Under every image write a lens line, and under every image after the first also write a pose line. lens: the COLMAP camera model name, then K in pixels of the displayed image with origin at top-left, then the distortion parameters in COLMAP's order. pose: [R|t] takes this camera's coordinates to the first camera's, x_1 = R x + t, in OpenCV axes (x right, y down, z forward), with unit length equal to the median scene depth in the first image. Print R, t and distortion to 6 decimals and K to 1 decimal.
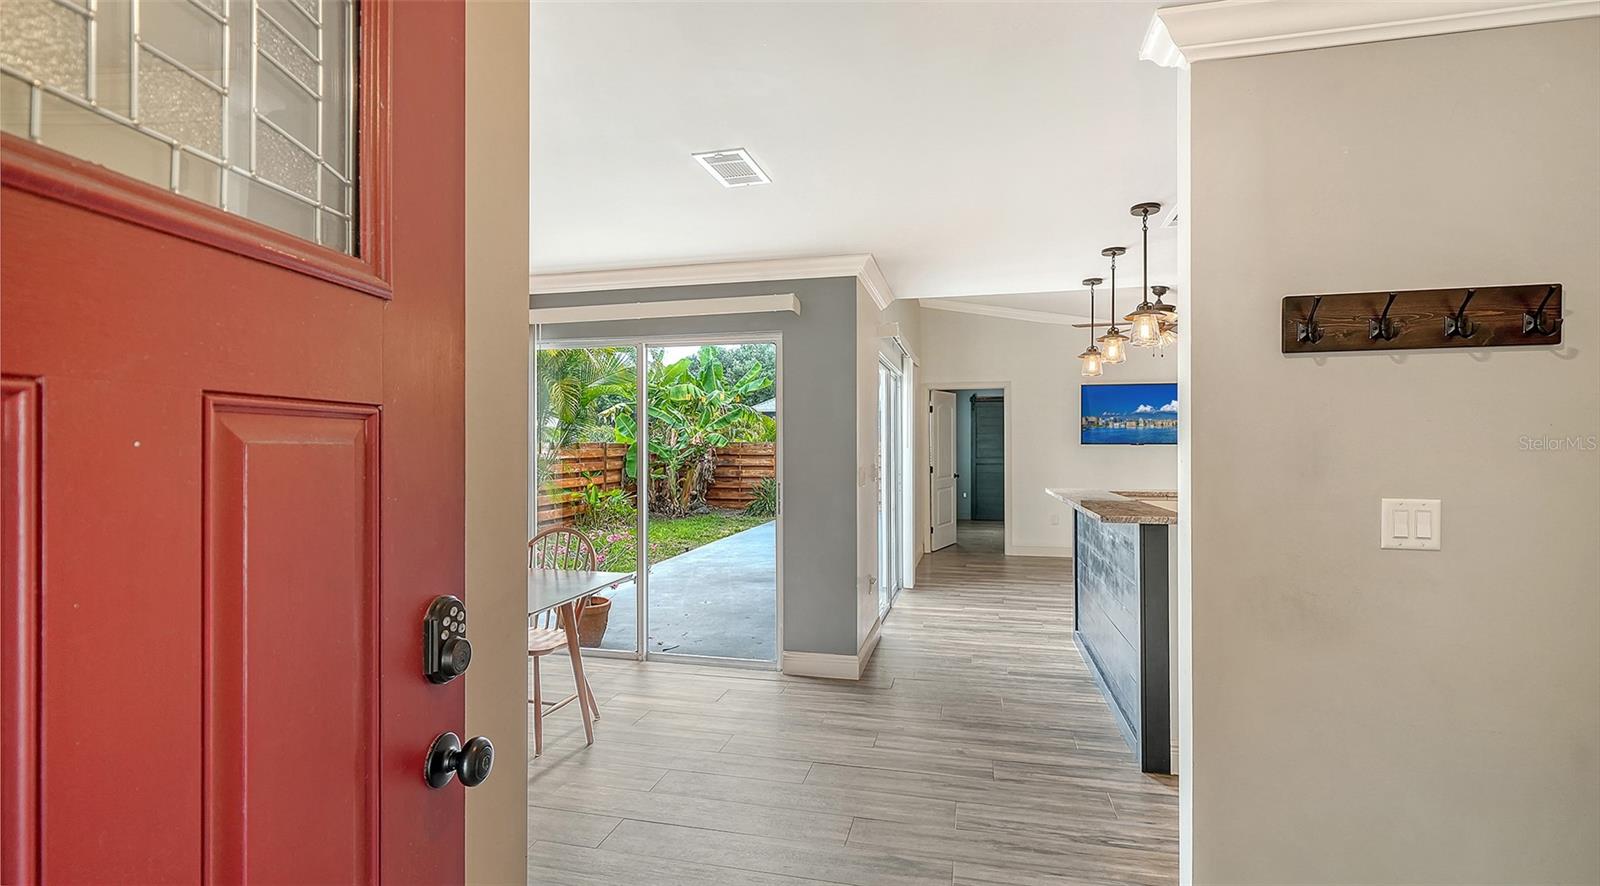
lens RADIAL K [[731.9, 0, 794.4], [0, 731.9, 444.3], [0, 0, 1]] dist [0.009212, 0.000127]
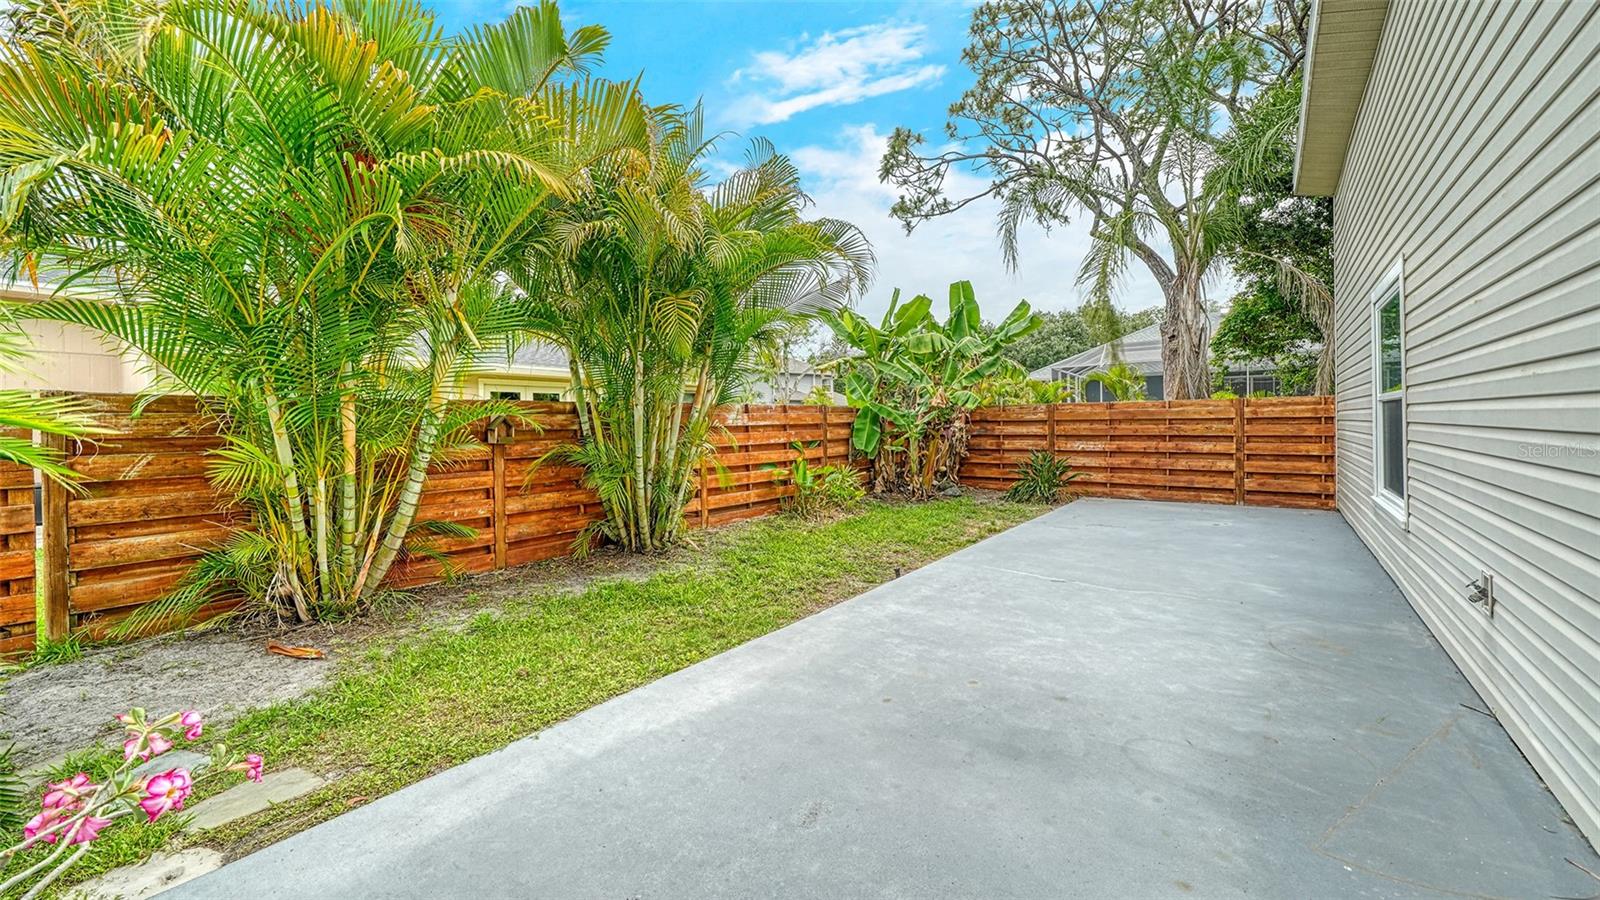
lens RADIAL K [[620.0, 0, 825.3], [0, 620.0, 420.2], [0, 0, 1]] dist [-0.020854, 0.001042]
pose [[0.932864, -0.013659, -0.359970, -0.013369], [0.012835, 0.999907, -0.004679, 0.016020], [0.360000, -0.000256, 0.932952, 0.358556]]
